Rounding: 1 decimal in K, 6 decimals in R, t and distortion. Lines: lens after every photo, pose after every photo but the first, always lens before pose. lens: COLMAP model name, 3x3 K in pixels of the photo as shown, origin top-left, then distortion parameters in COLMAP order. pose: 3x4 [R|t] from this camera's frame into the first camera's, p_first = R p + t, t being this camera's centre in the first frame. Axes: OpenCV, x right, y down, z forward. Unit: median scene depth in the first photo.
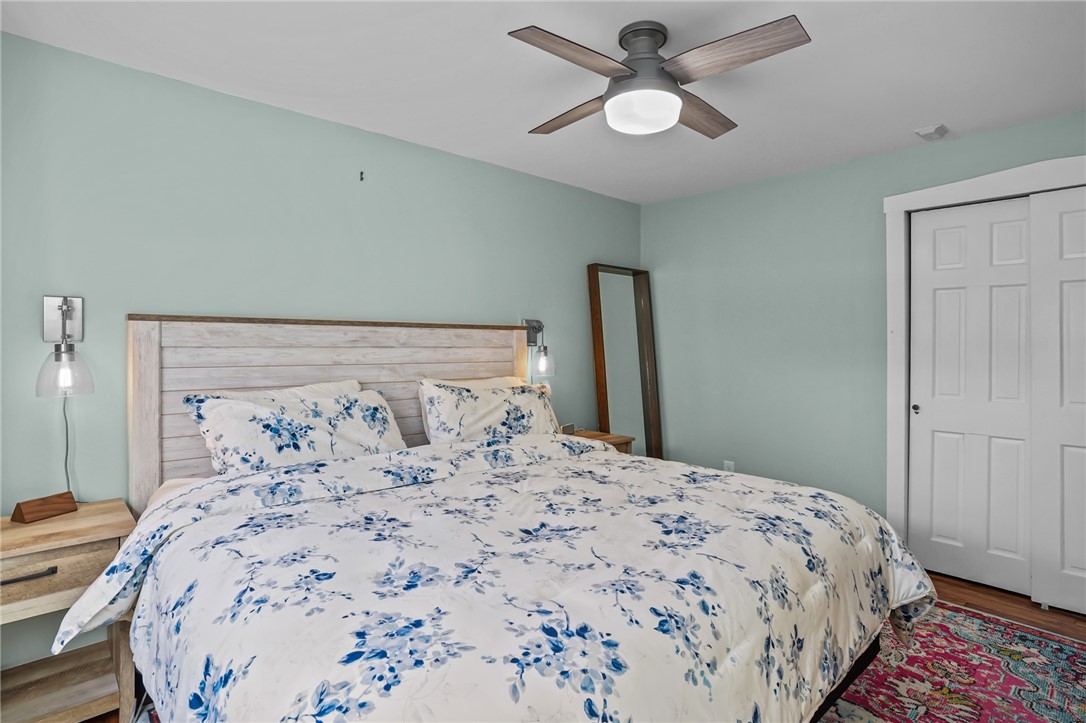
lens RADIAL K [[561.6, 0, 545.4], [0, 561.6, 350.2], [0, 0, 1]] dist [-0.058874, 0.029266]
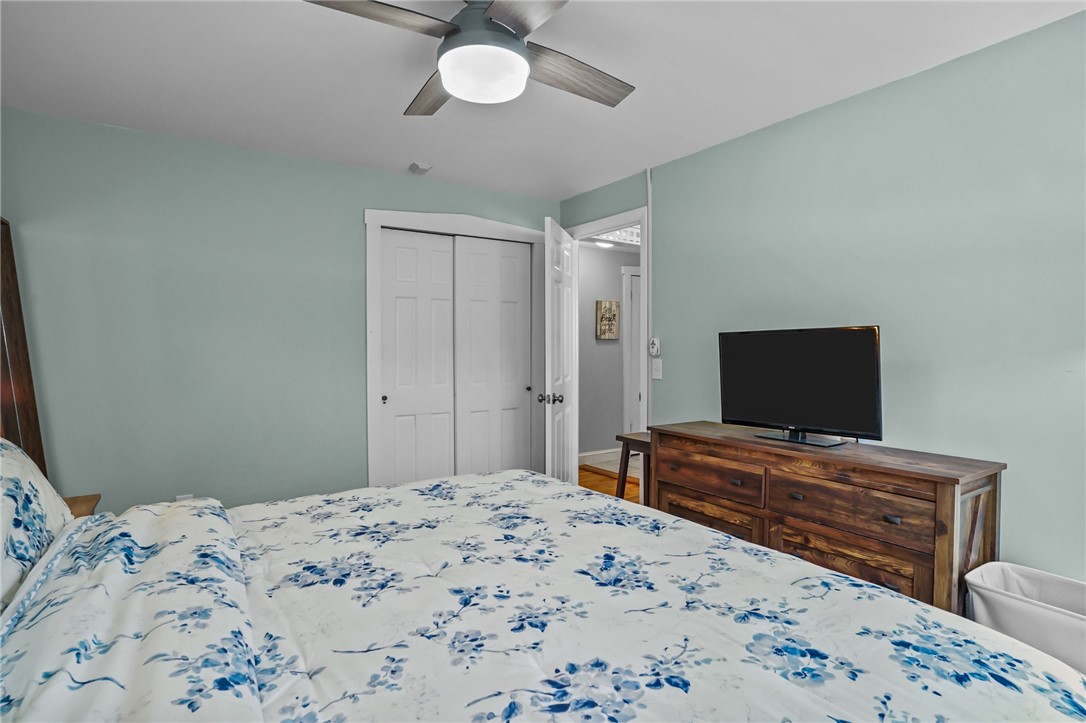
lens RADIAL K [[561.6, 0, 537.3], [0, 561.6, 346.1], [0, 0, 1]] dist [-0.058874, 0.029266]
pose [[0.151255, -0.007828, 0.988464, -0.861380], [0.013727, 0.999889, 0.005818, -0.014959], [-0.988399, 0.012688, 0.151346, 1.024284]]
